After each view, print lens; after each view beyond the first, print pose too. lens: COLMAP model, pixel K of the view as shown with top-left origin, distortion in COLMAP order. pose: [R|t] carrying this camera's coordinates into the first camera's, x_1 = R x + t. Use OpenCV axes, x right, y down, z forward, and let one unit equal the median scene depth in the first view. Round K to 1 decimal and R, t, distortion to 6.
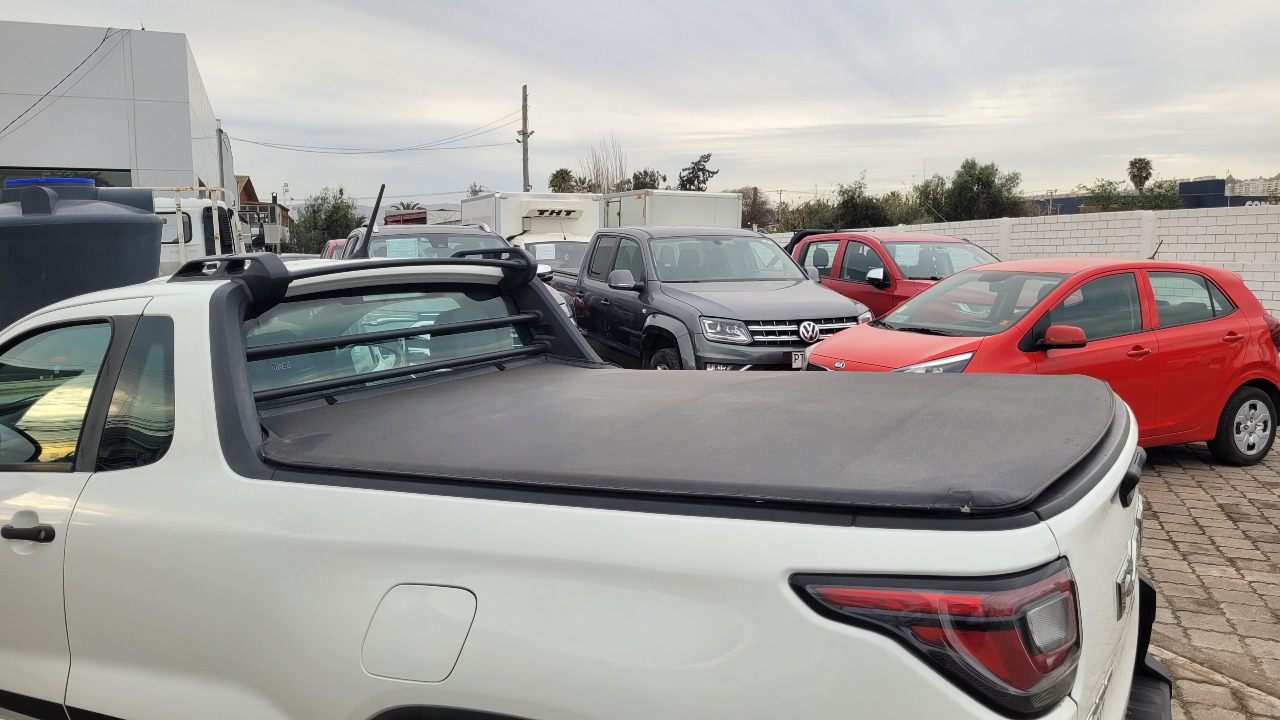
lens RADIAL K [[968.0, 0, 641.8], [0, 968.0, 355.1], [0, 0, 1]] dist [0.042623, -0.028357]
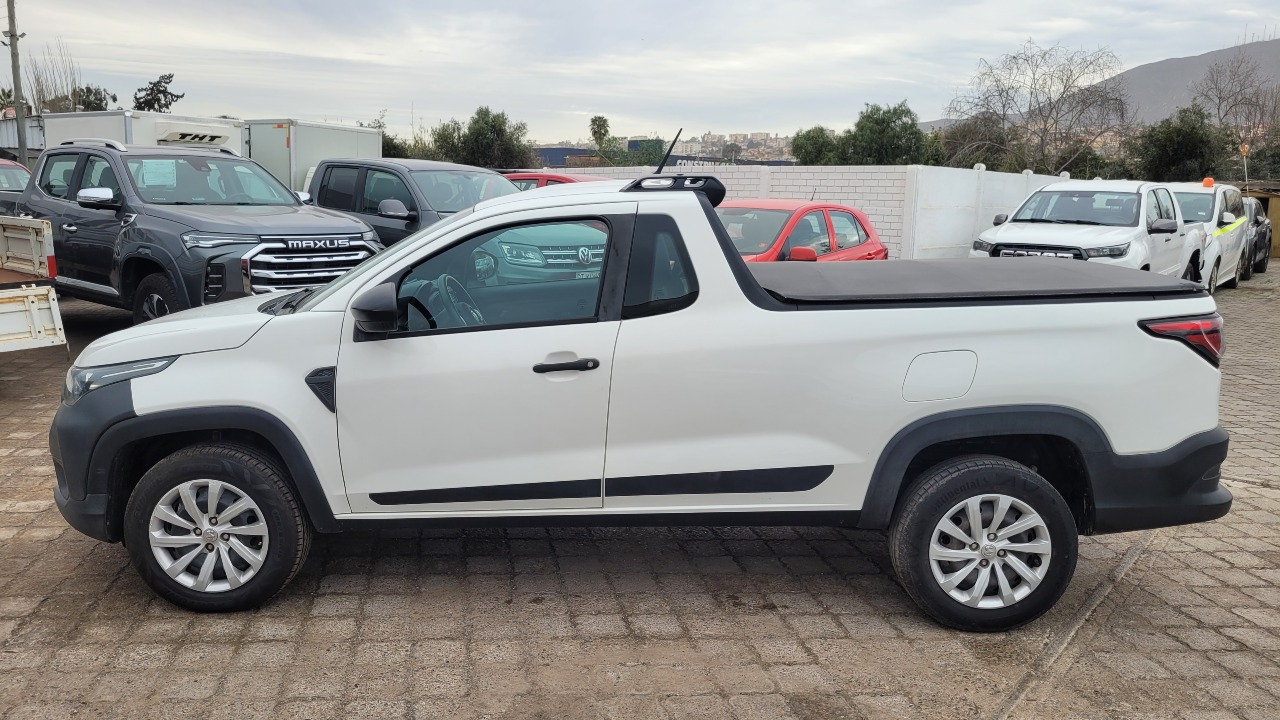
lens RADIAL K [[968.0, 0, 632.1], [0, 968.0, 364.0], [0, 0, 1]] dist [0.042623, -0.028357]
pose [[0.872811, -0.054823, 0.484969, -0.365500], [0.021805, 0.997059, 0.073468, 0.022820], [-0.487571, -0.053549, 0.871440, -0.082130]]
